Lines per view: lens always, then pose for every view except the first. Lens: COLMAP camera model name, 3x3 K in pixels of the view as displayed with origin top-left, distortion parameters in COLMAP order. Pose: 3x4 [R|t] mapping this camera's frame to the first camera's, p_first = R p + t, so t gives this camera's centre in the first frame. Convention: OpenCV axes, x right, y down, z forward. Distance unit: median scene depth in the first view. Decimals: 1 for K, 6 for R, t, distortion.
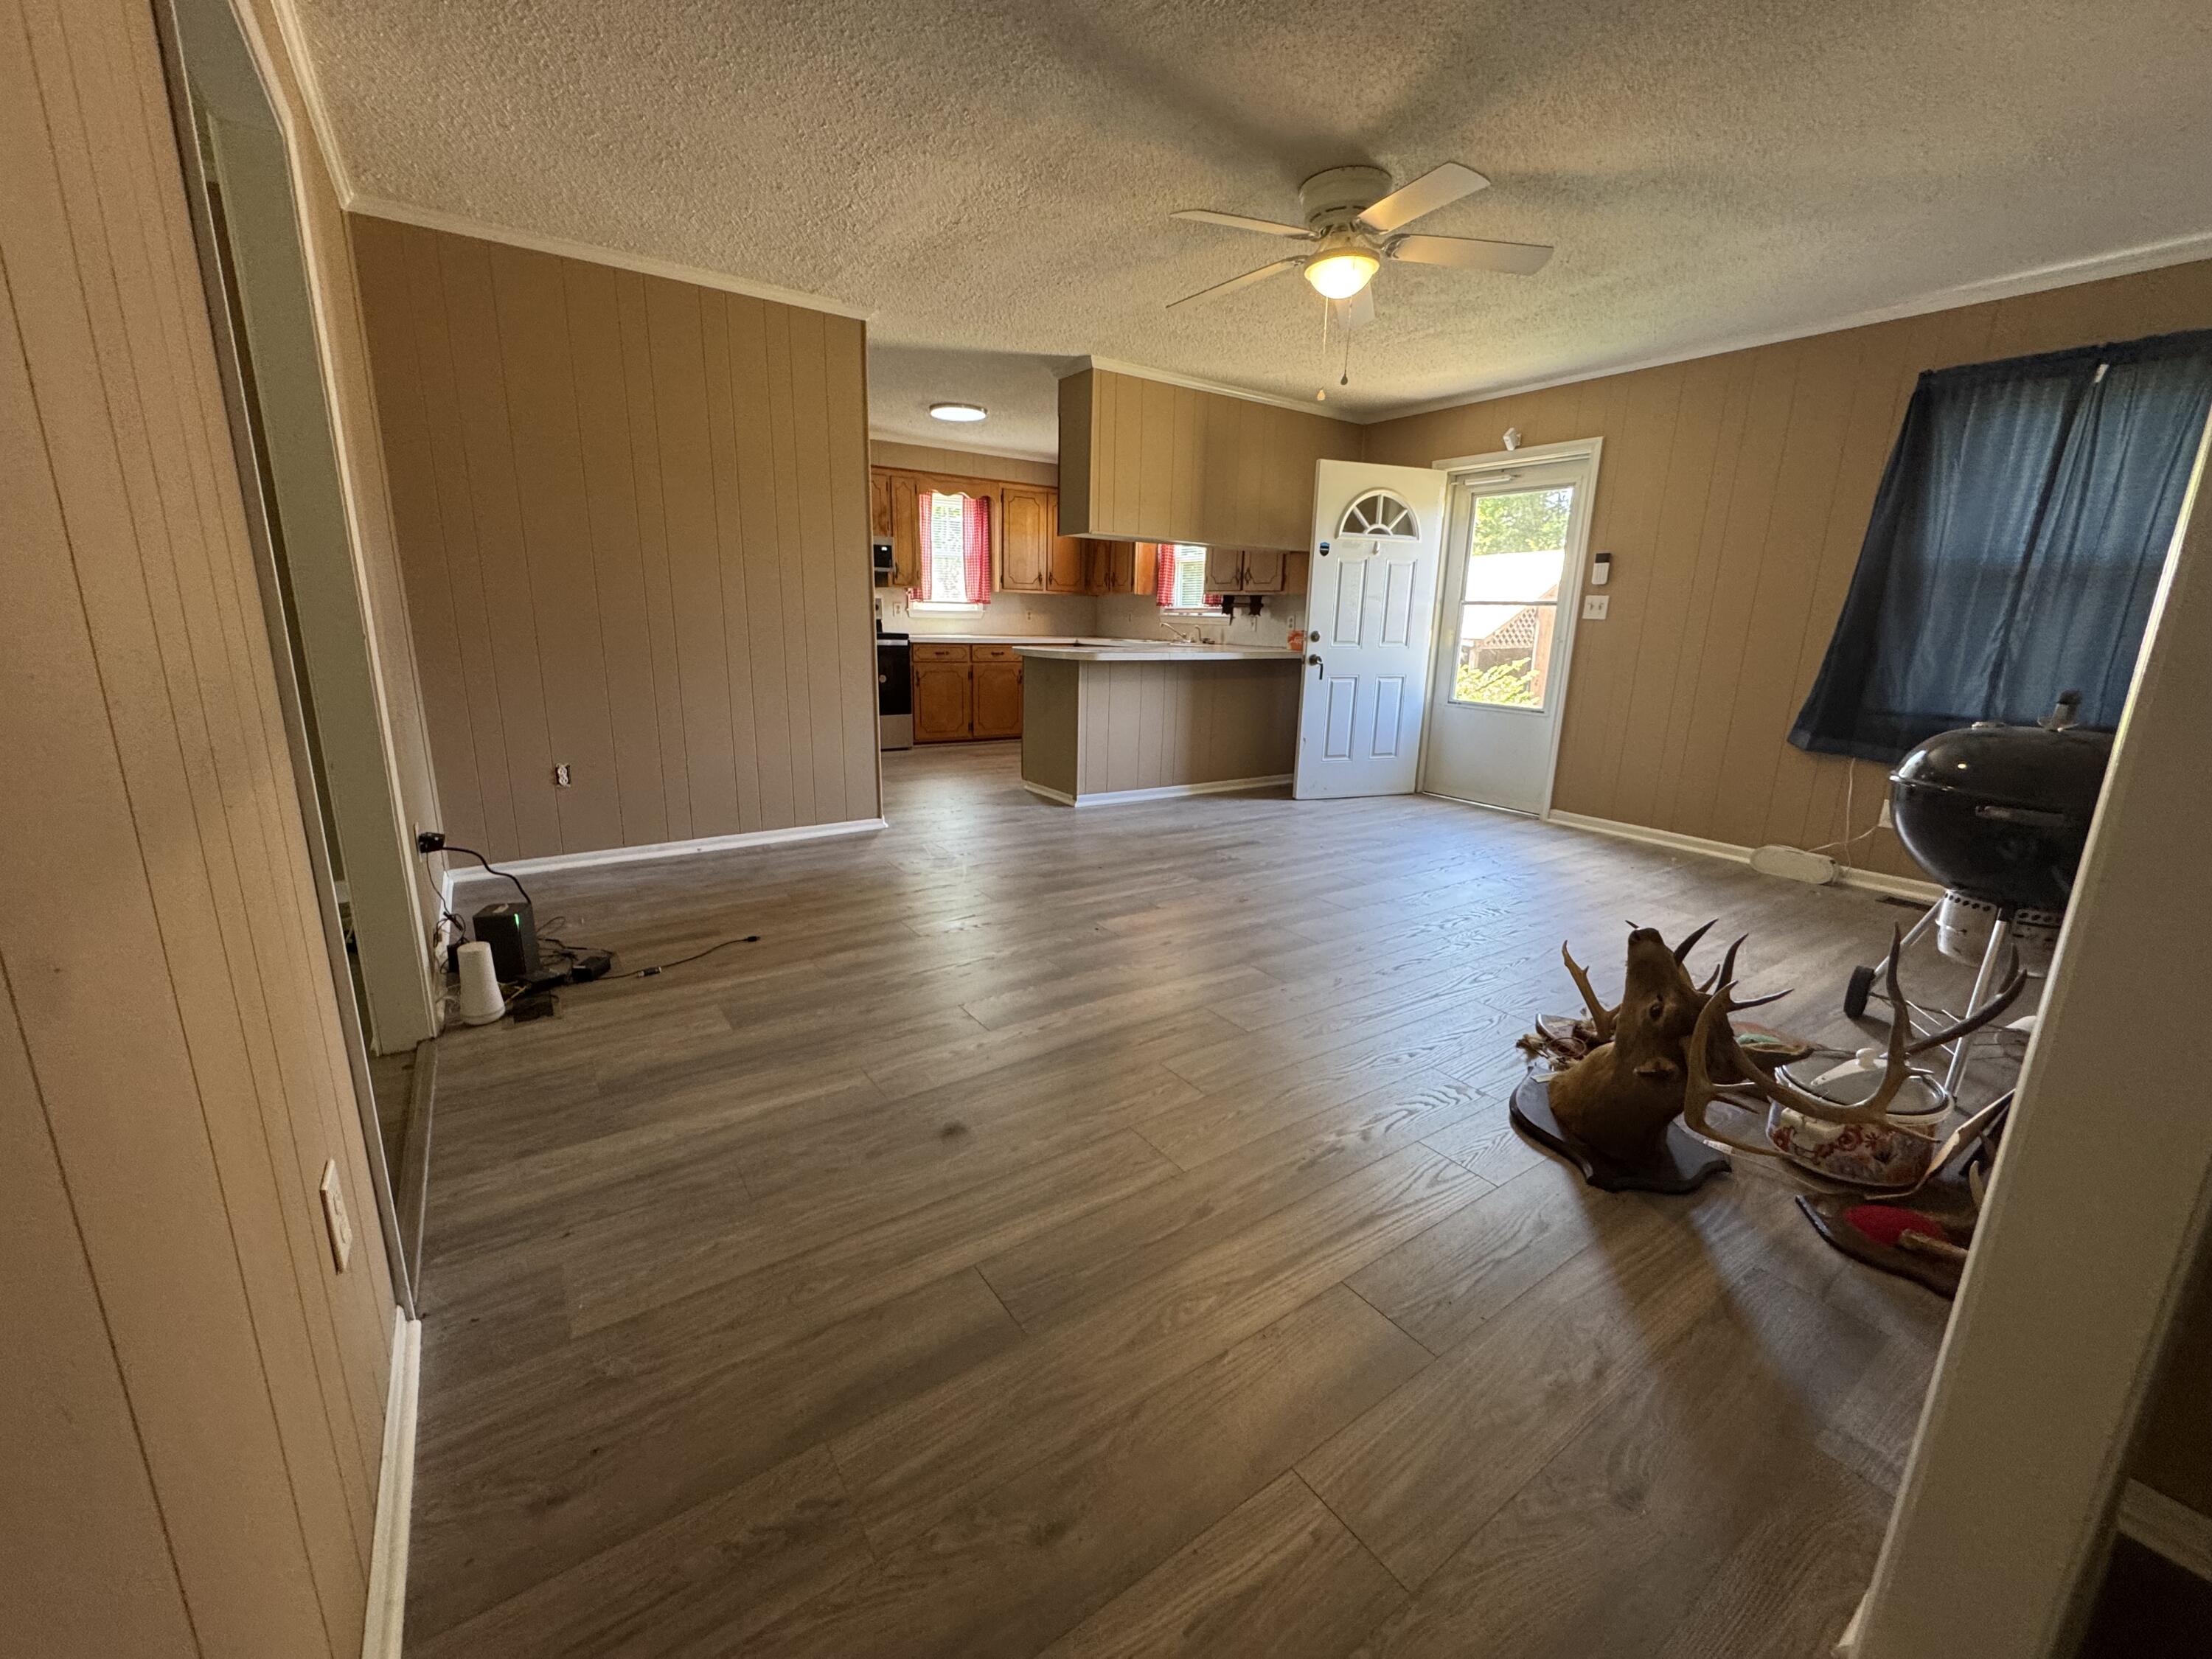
lens RADIAL K [[879.8, 0, 1102.9], [0, 879.8, 825.9], [0, 0, 1]] dist [-0.002754, 0.000638]
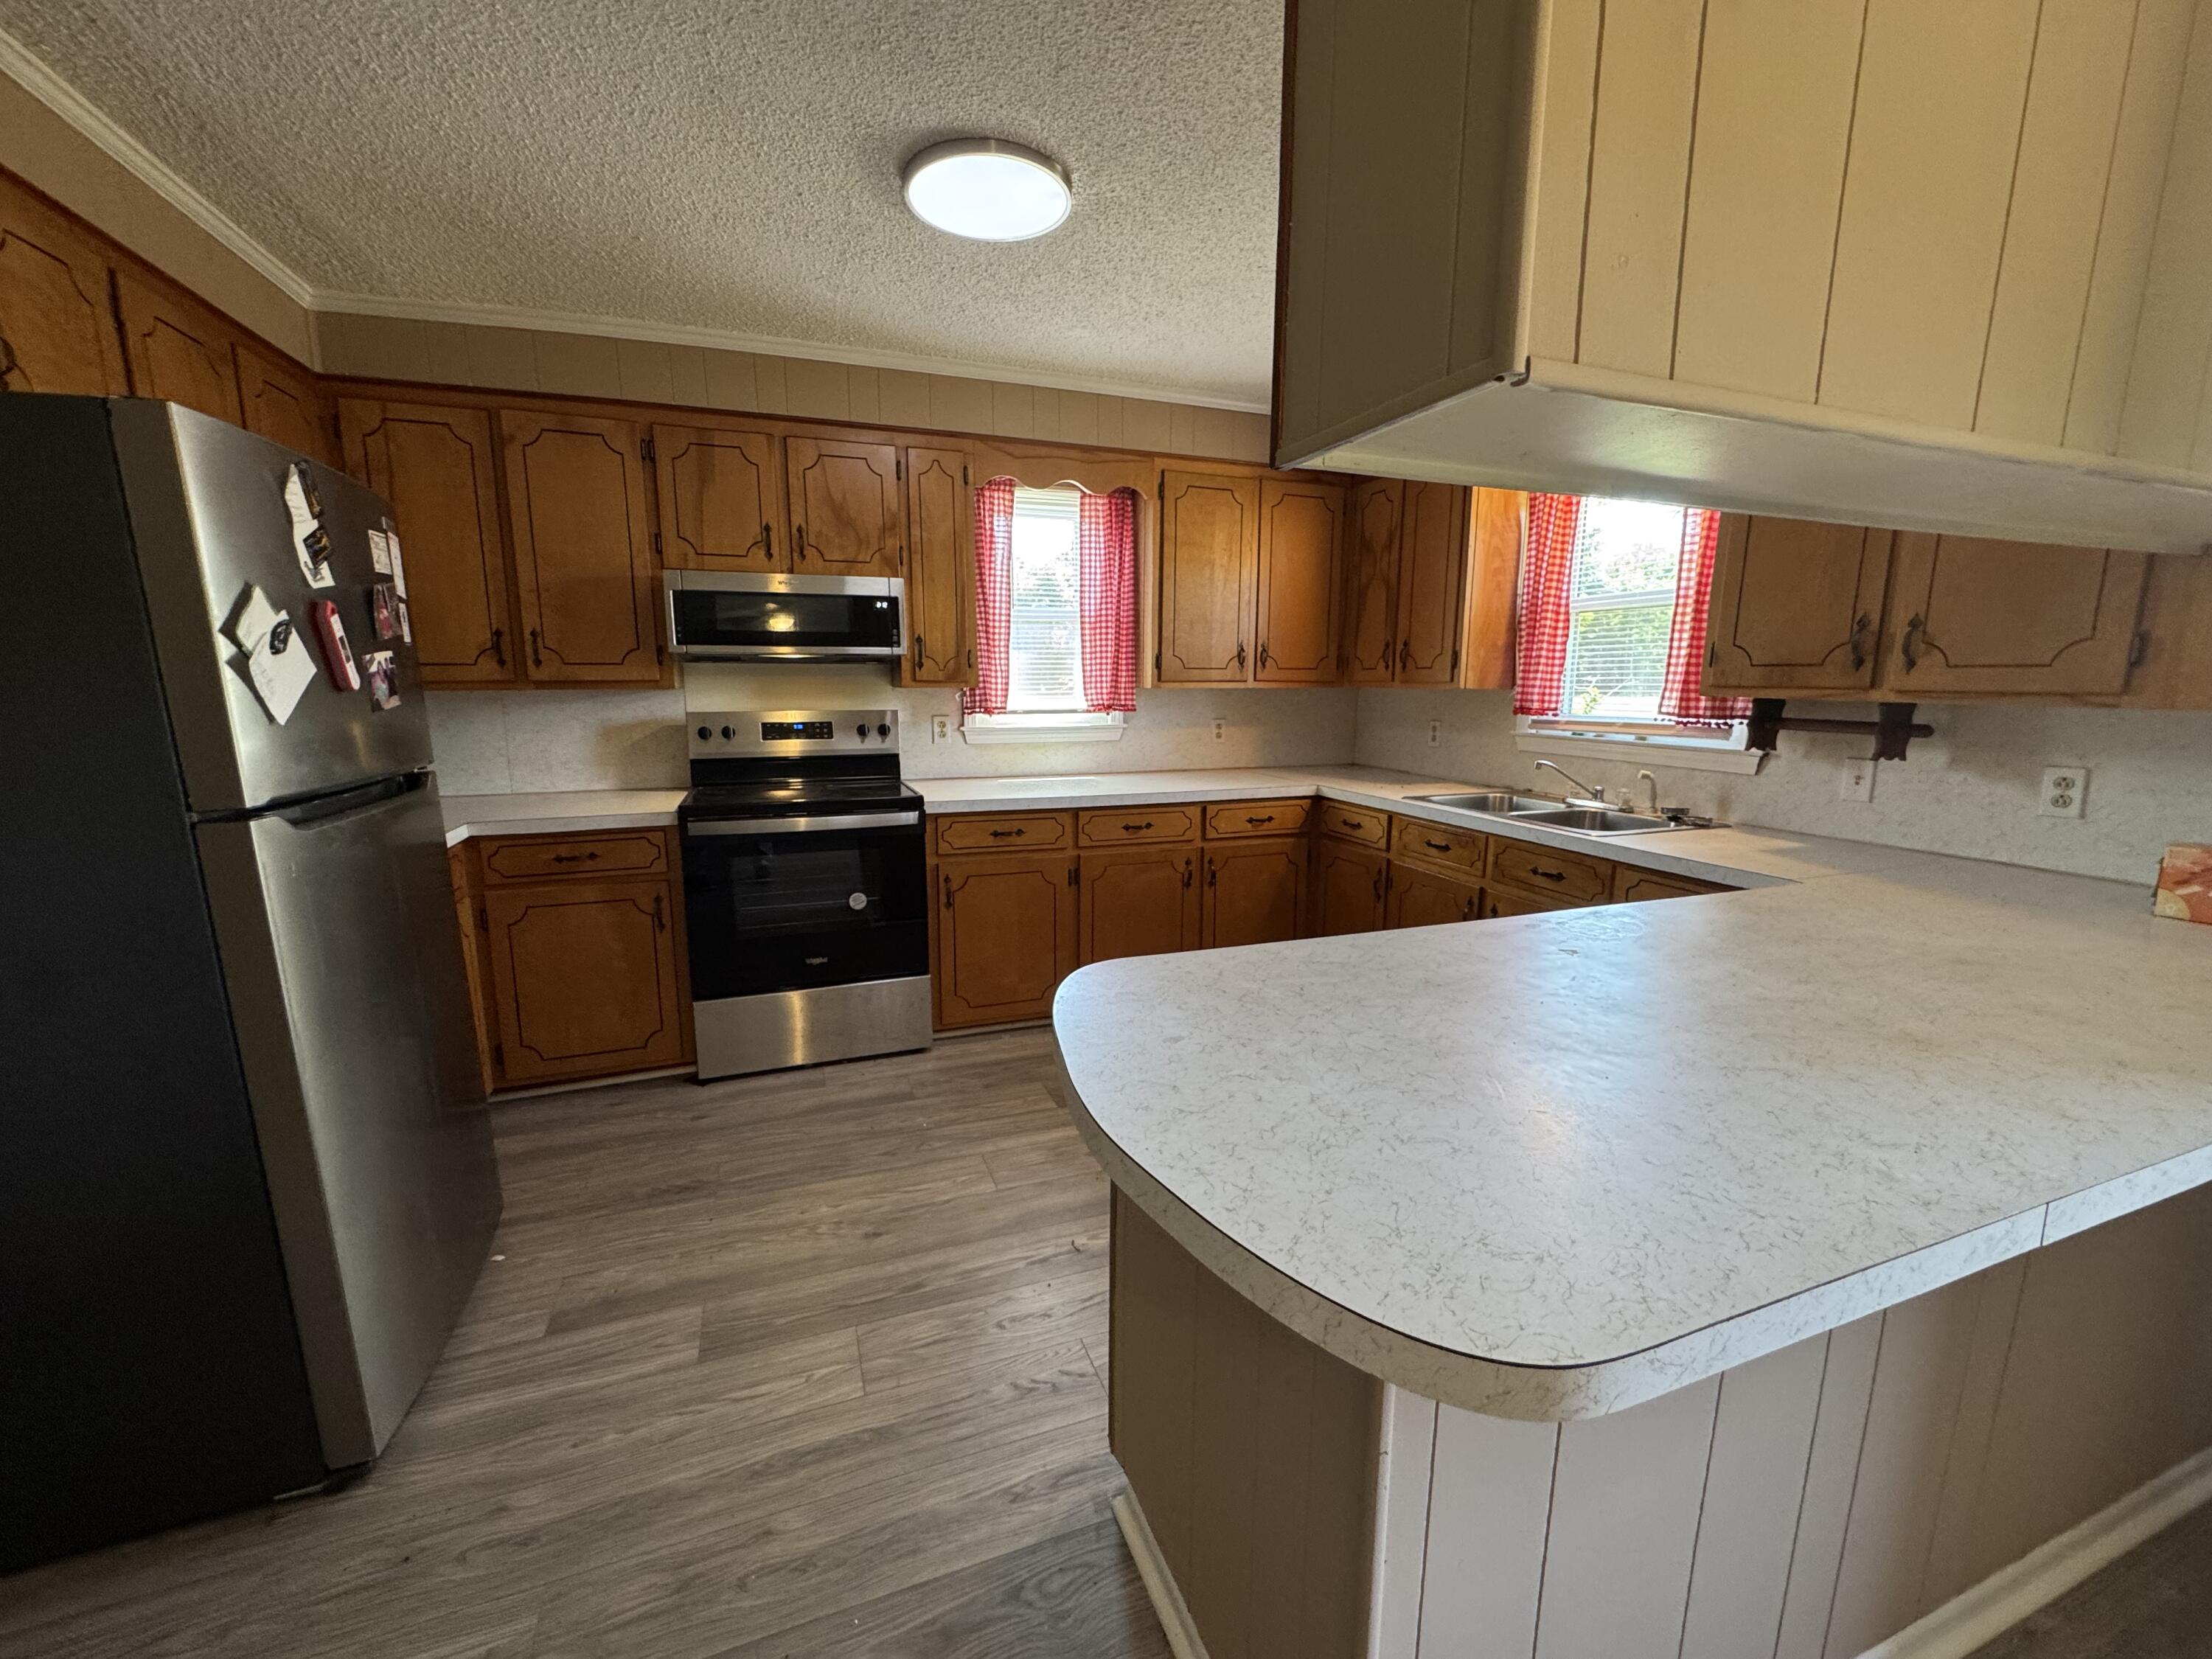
lens RADIAL K [[879.8, 0, 1107.0], [0, 879.8, 834.3], [0, 0, 1]] dist [-0.002754, 0.000638]
pose [[0.968419, 0.022742, -0.248289, -0.032842], [-0.038047, 0.997648, -0.057019, -0.235971], [0.246408, 0.064665, 0.967007, 0.799315]]
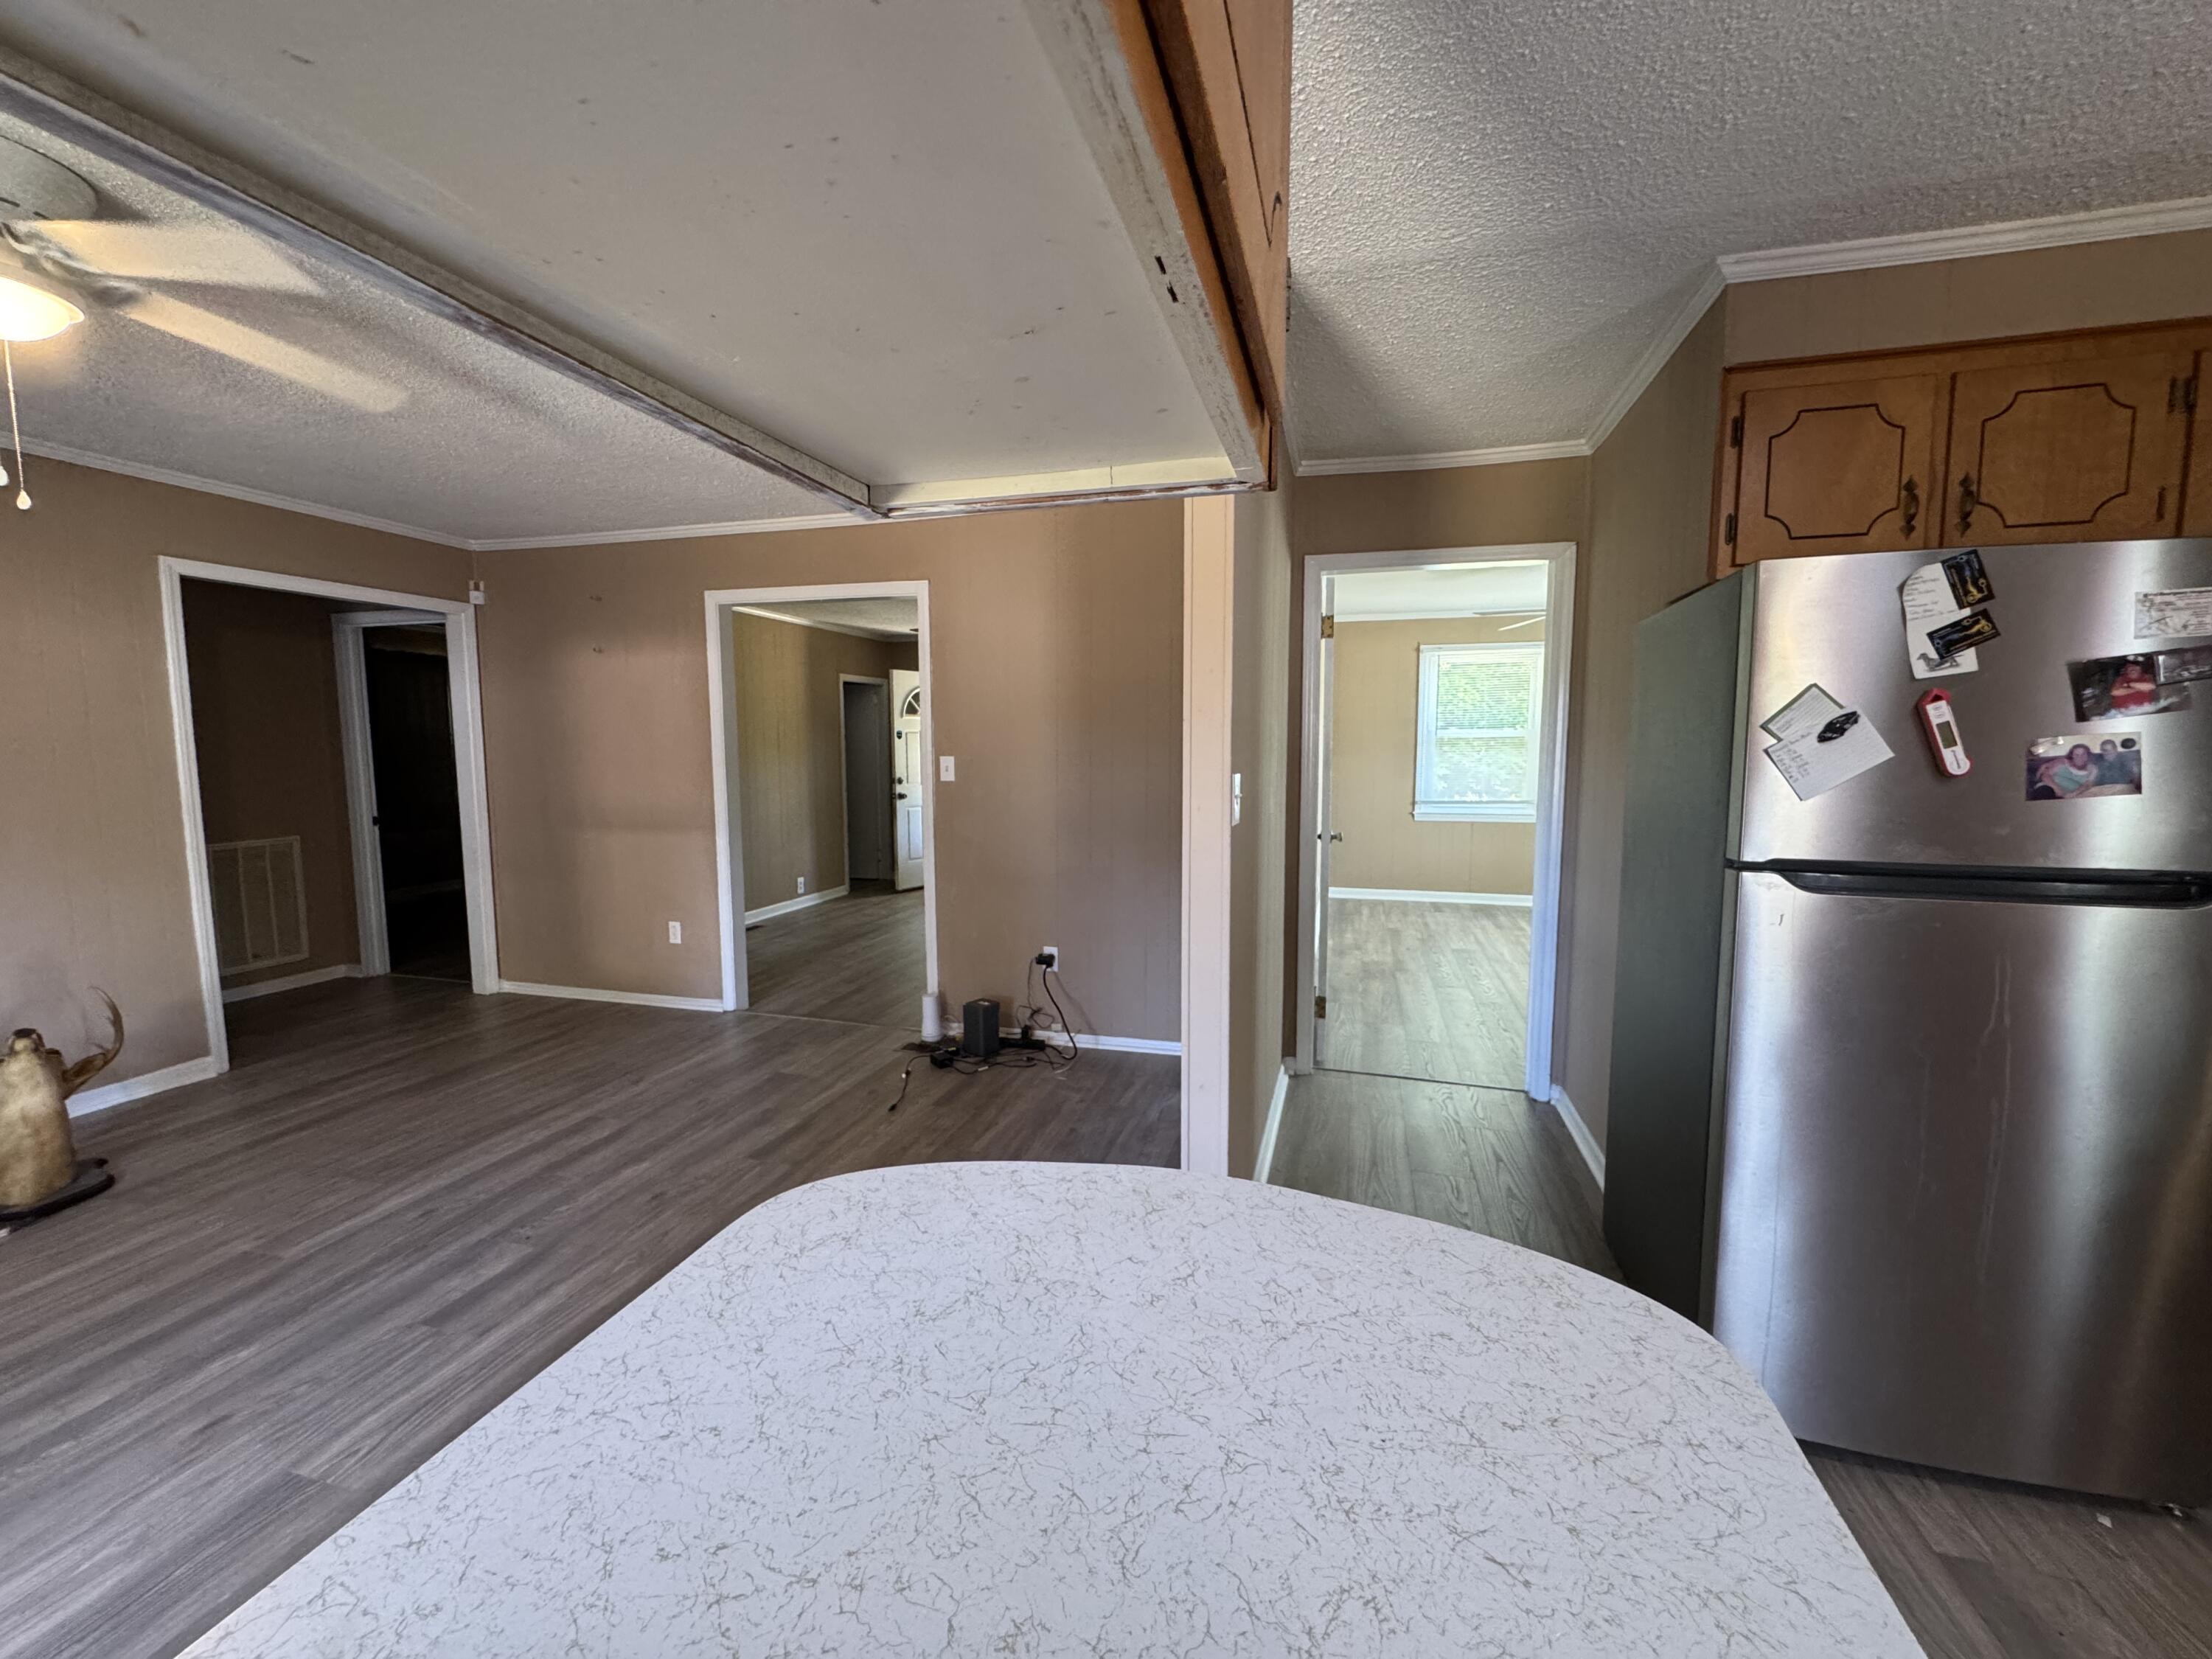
lens RADIAL K [[879.8, 0, 1101.9], [0, 879.8, 825.6], [0, 0, 1]] dist [-0.002754, 0.000638]
pose [[-0.773425, 0.040017, -0.632623, 0.045720], [-0.161098, 0.952829, 0.257225, -0.299876], [0.613075, 0.300858, -0.730495, 1.045563]]
